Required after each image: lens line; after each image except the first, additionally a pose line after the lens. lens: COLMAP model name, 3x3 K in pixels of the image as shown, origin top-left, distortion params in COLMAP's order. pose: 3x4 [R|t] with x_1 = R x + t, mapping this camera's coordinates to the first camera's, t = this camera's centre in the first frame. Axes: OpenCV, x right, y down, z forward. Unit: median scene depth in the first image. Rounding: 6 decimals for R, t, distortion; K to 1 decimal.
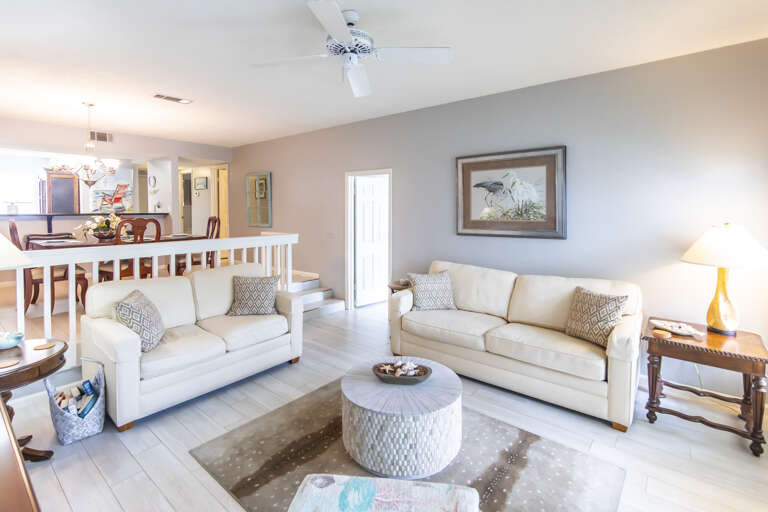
lens RADIAL K [[367.9, 0, 385.0], [0, 367.9, 210.5], [0, 0, 1]] dist [0.000483, 0.000090]
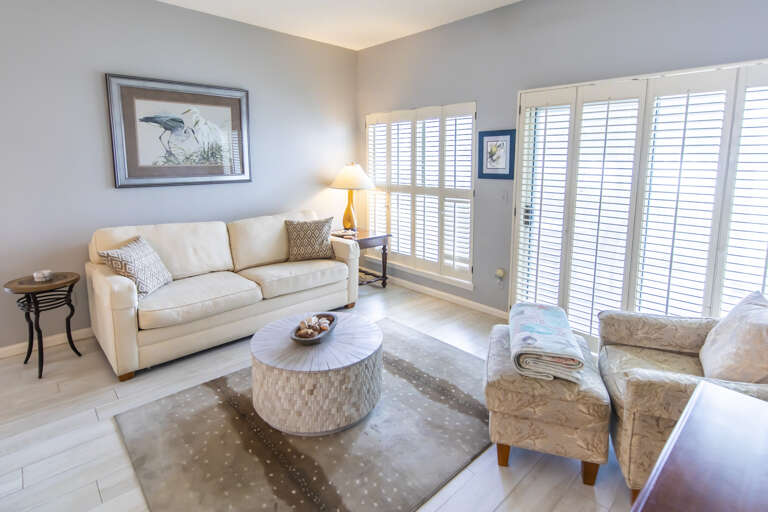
lens RADIAL K [[392.8, 0, 387.0], [0, 392.8, 208.0], [0, 0, 1]] dist [-0.016853, -0.000309]
pose [[0.121595, -0.116651, 0.985701, -0.544128], [0.001776, 0.993094, 0.117307, 0.020672], [-0.992578, -0.012513, 0.120963, 0.454452]]
